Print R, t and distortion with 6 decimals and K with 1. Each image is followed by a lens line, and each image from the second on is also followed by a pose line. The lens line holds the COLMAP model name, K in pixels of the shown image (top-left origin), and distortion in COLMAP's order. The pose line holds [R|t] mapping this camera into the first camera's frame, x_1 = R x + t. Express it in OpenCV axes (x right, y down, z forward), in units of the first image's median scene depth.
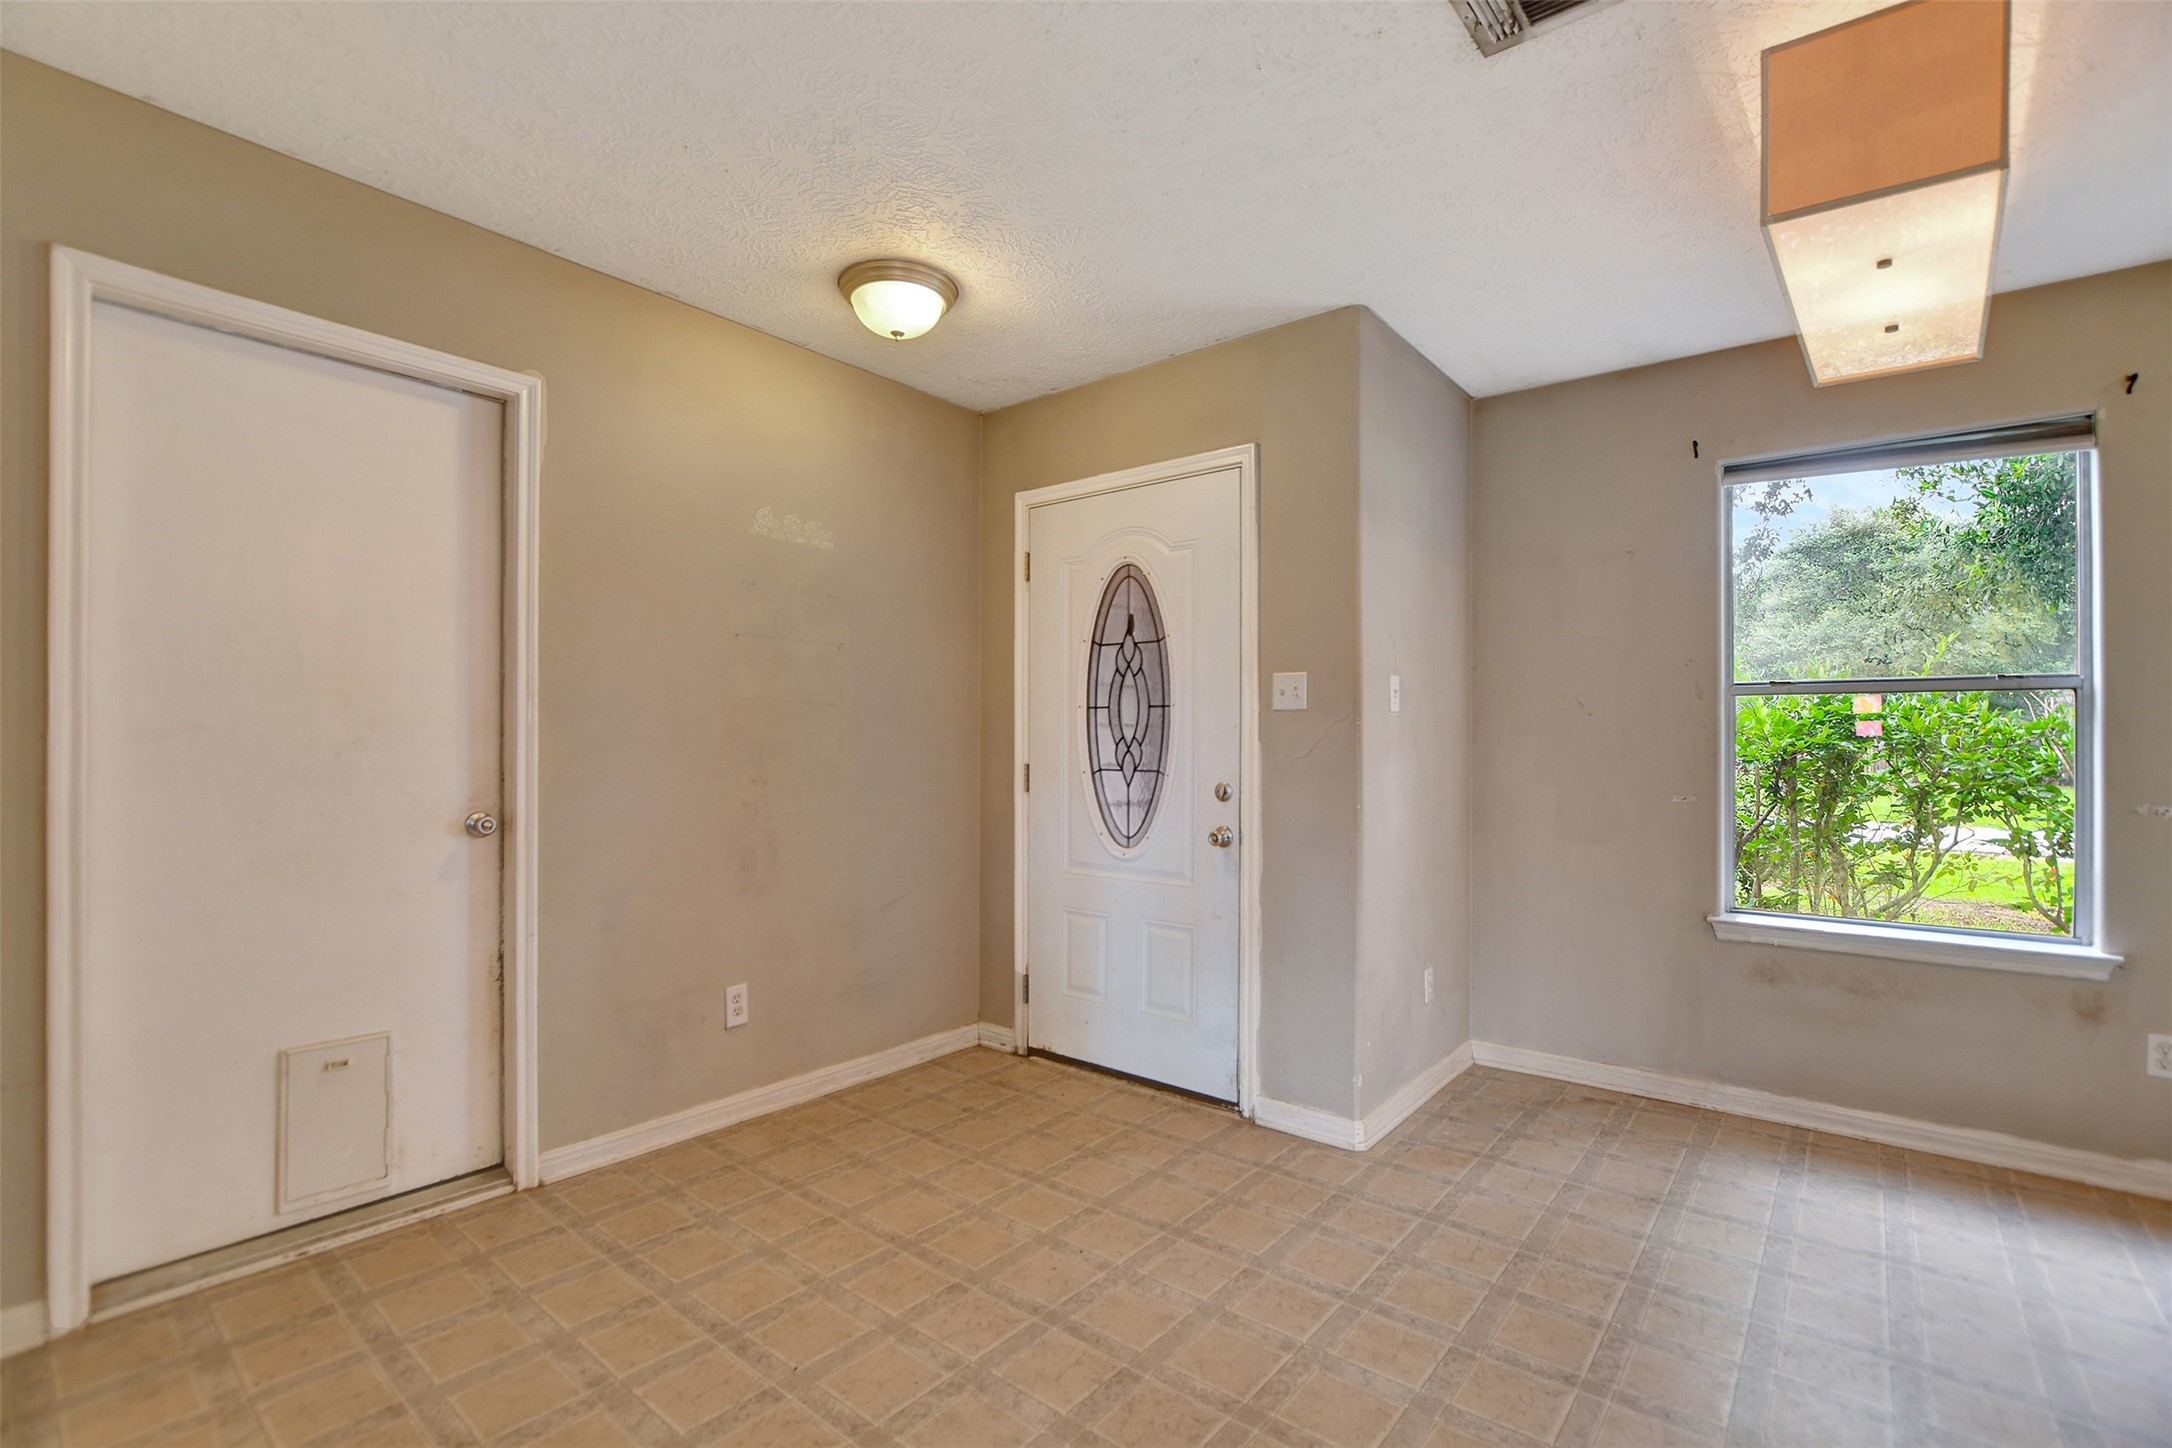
lens RADIAL K [[969.2, 0, 1084.3], [0, 969.2, 740.2], [0, 0, 1]] dist [-0.029116, 0.001766]
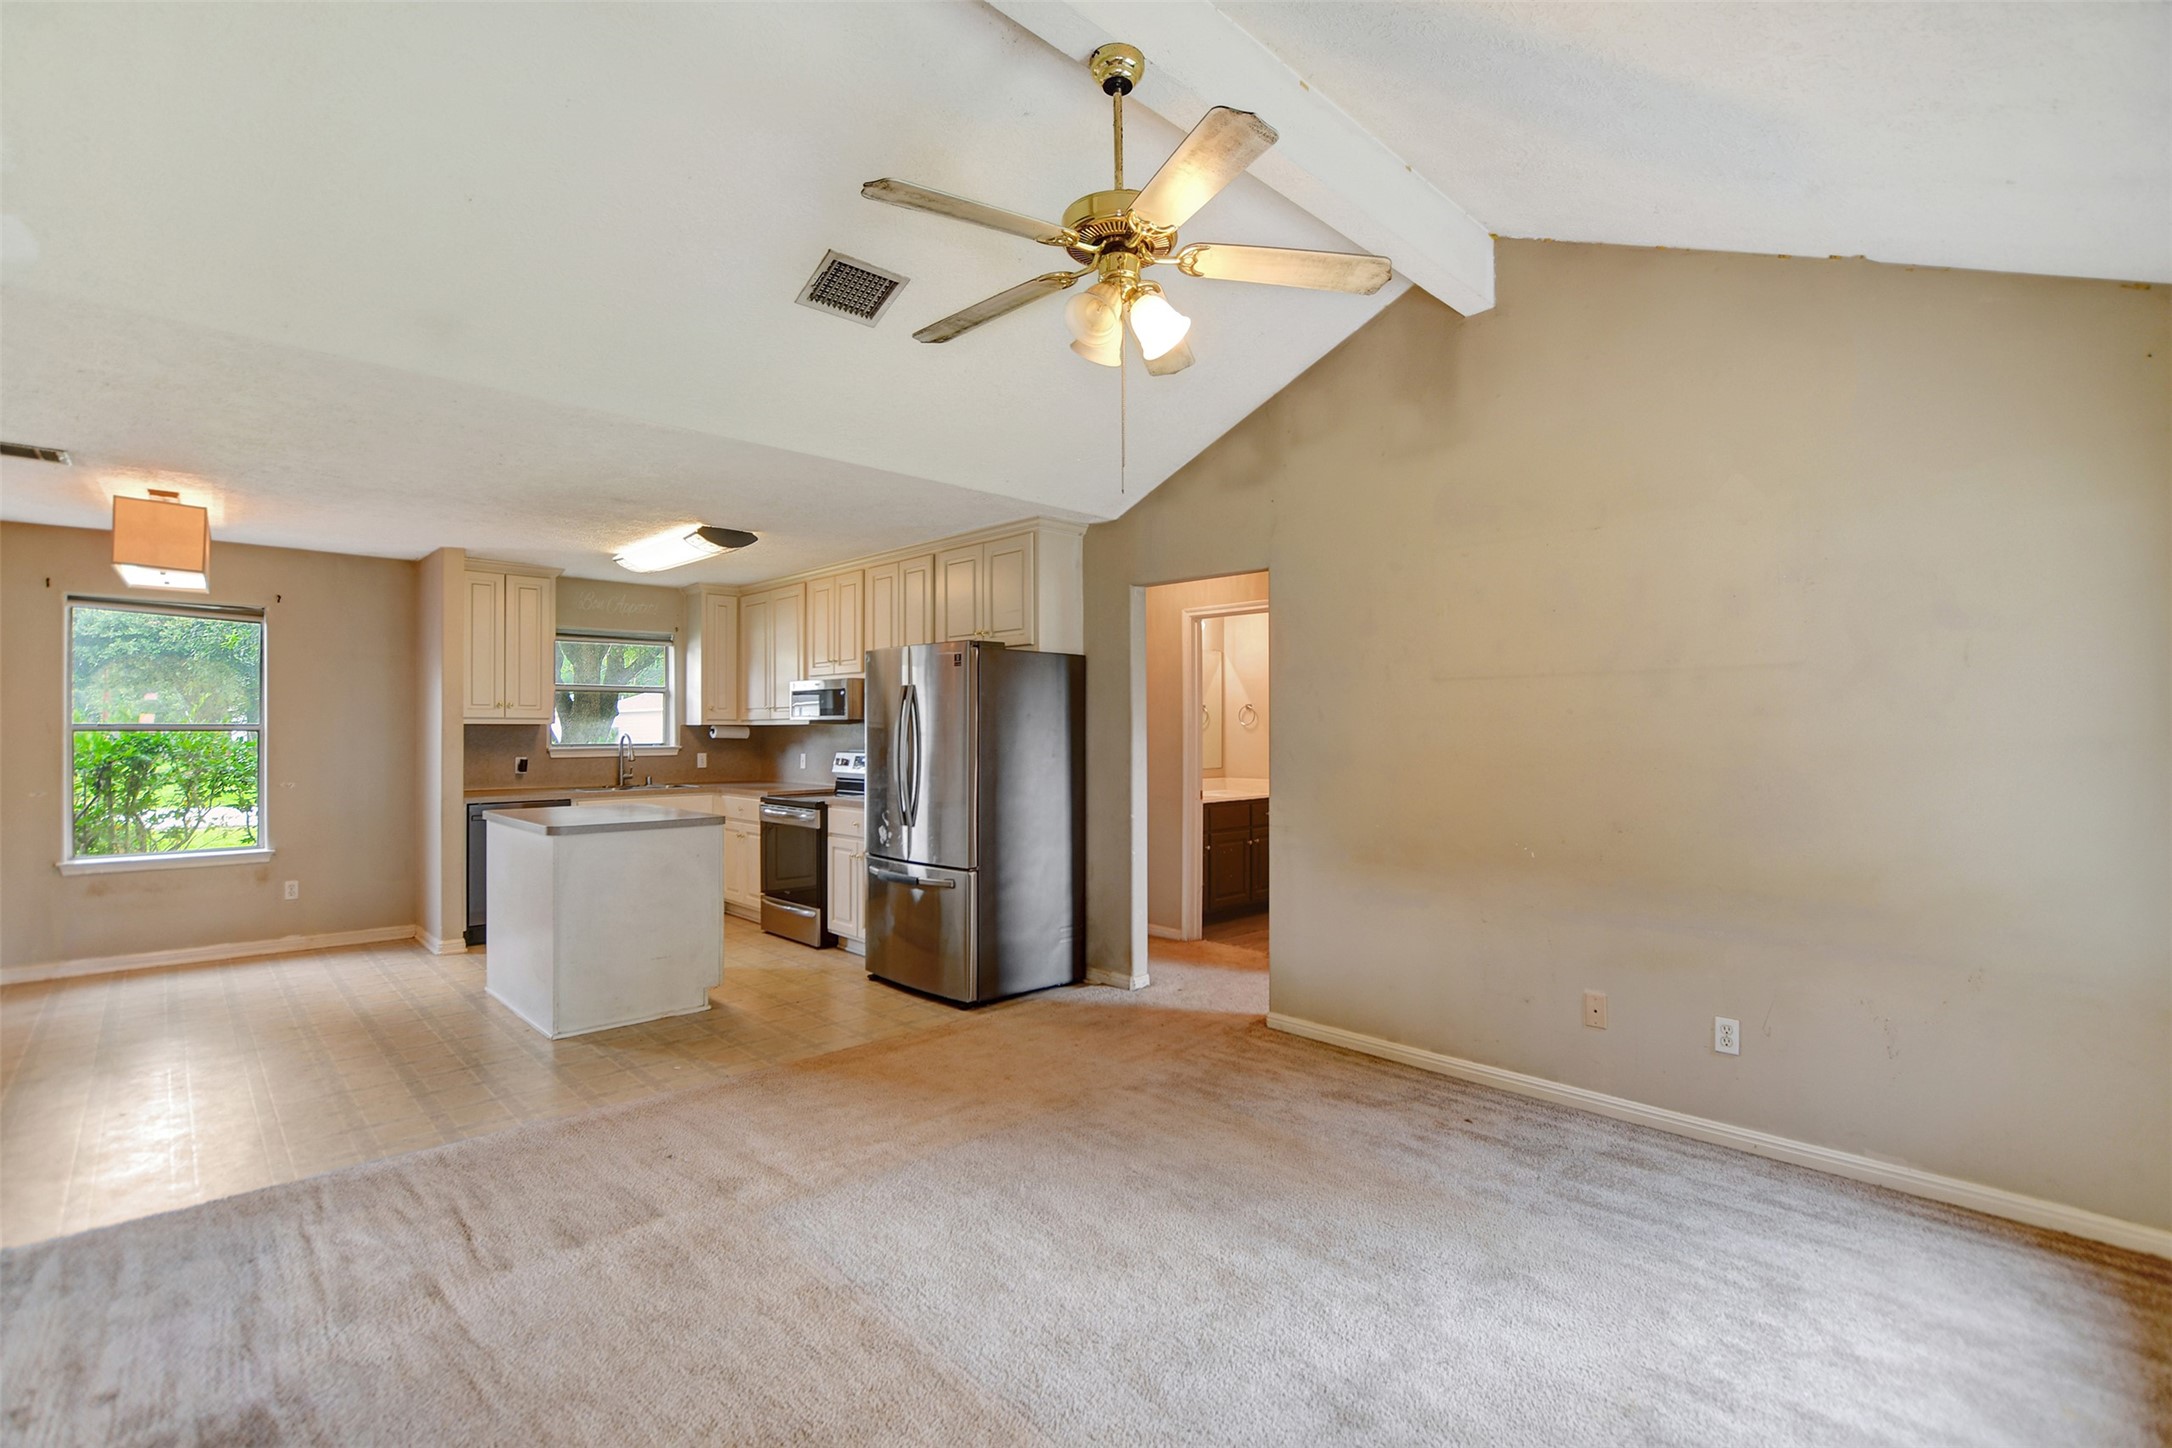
lens RADIAL K [[969.2, 0, 1071.1], [0, 969.2, 721.9], [0, 0, 1]] dist [-0.029116, 0.001766]
pose [[0.122069, 0.001073, 0.992521, -0.823365], [-0.000920, 0.999999, -0.000968, -0.070104], [-0.992521, -0.000795, 0.122070, -1.044312]]
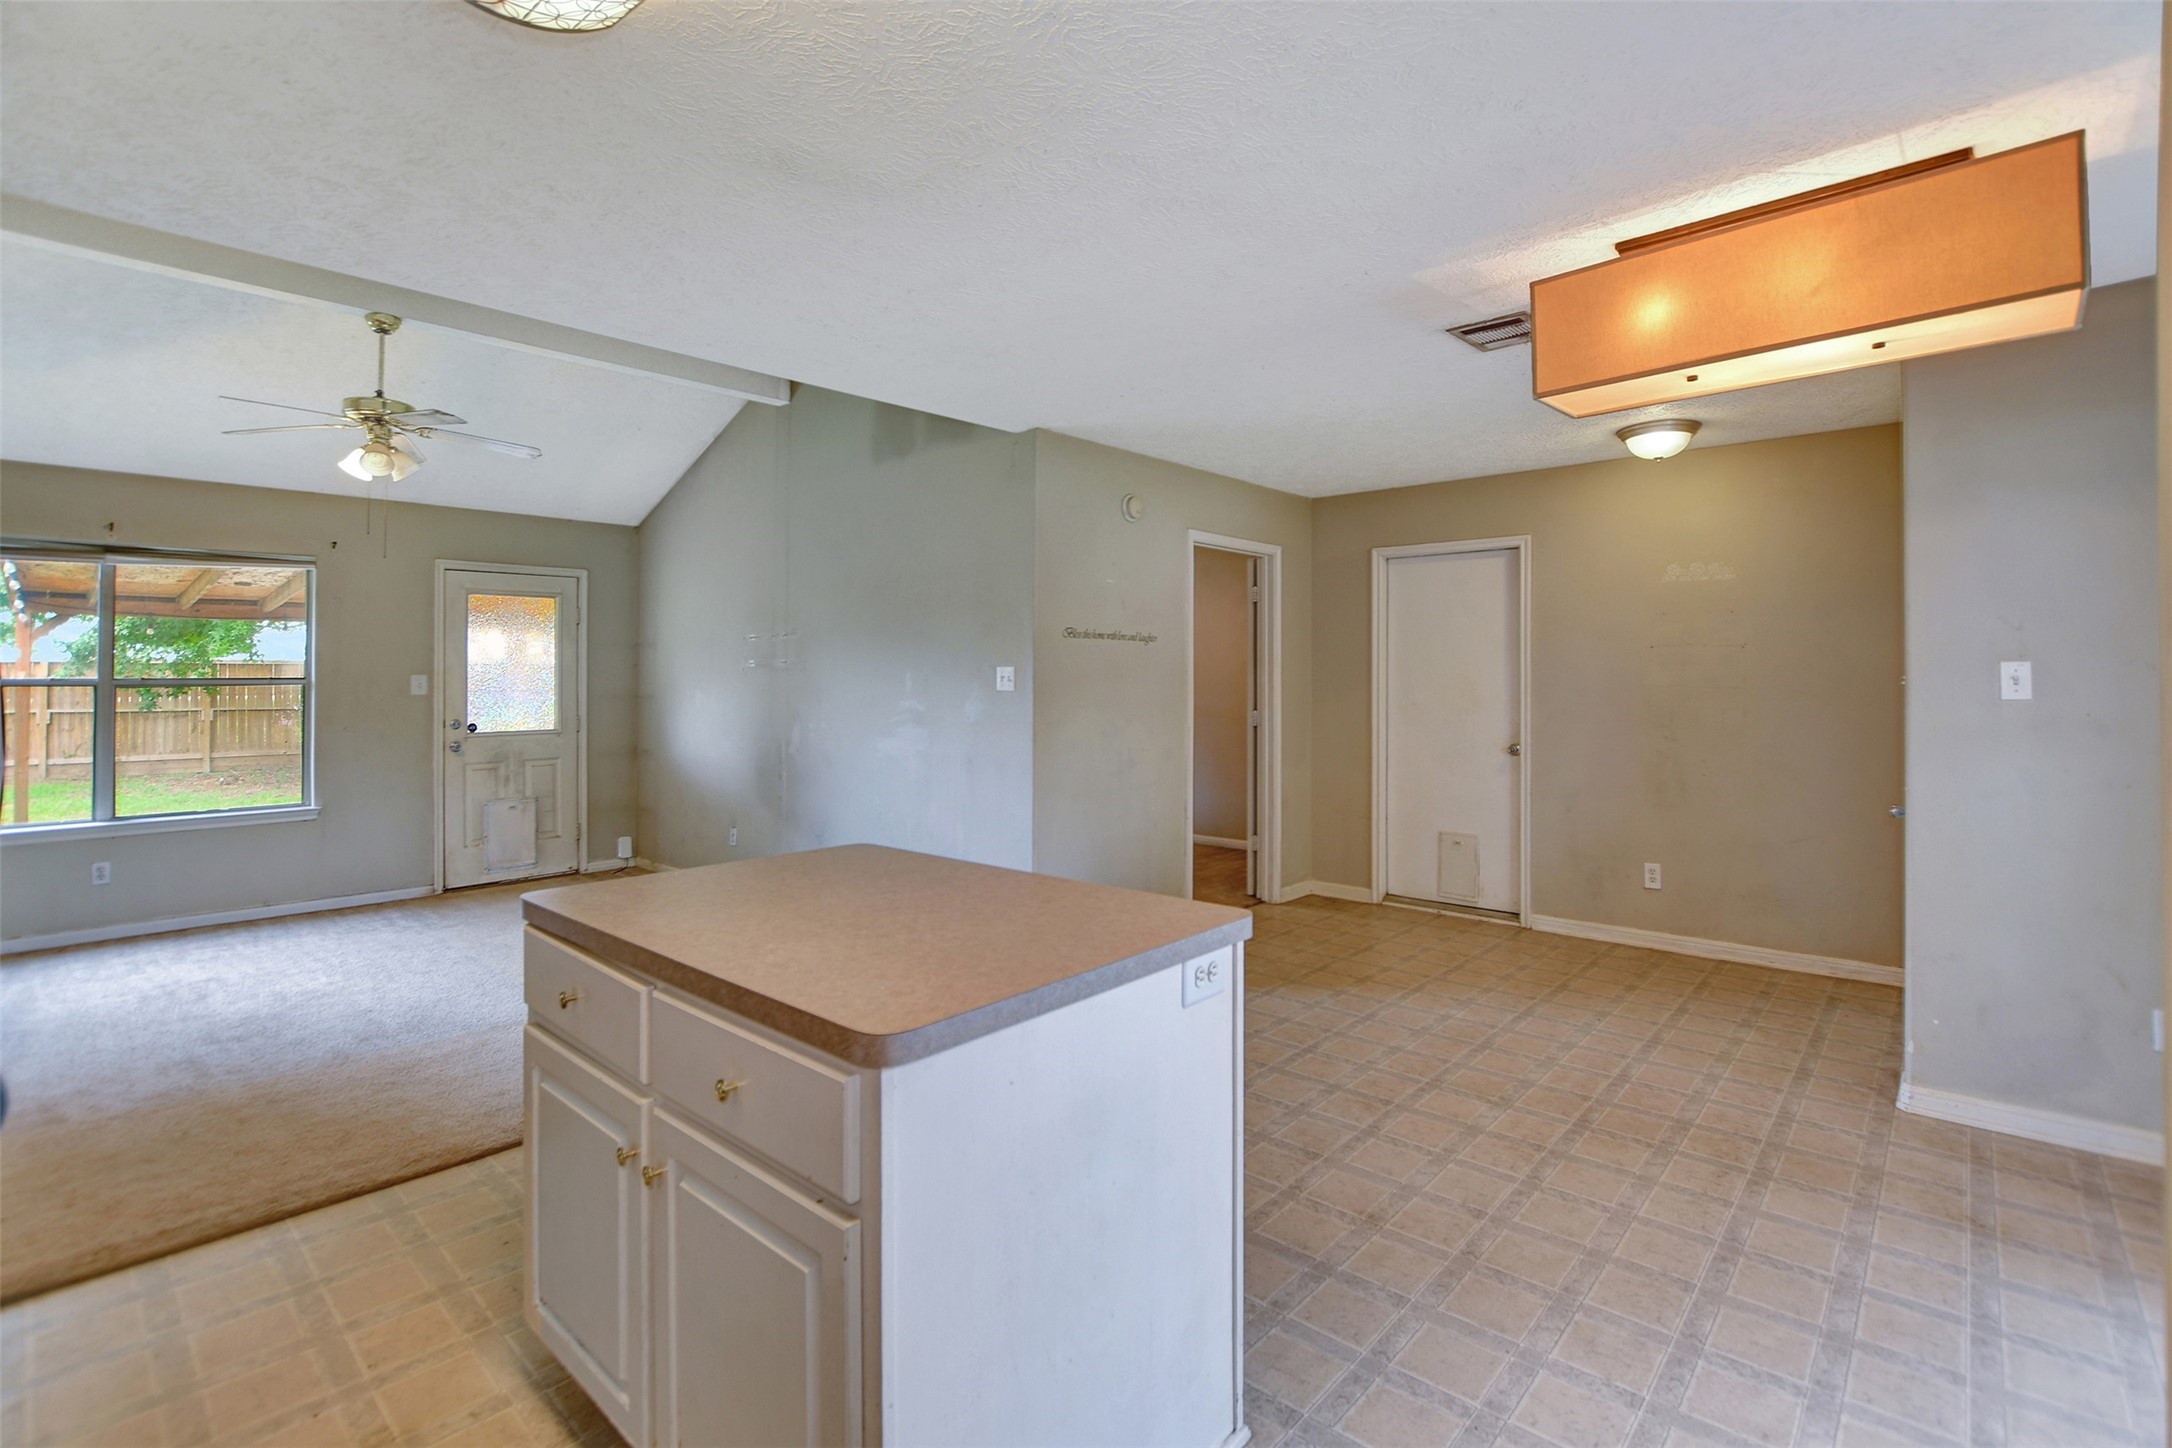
lens RADIAL K [[969.2, 0, 1094.6], [0, 969.2, 717.3], [0, 0, 1]] dist [-0.029116, 0.001766]
pose [[-0.045964, 0.029741, -0.998500, 1.309531], [0.004218, 0.999554, 0.029578, -0.045646], [0.998934, -0.002852, -0.046069, 0.139899]]
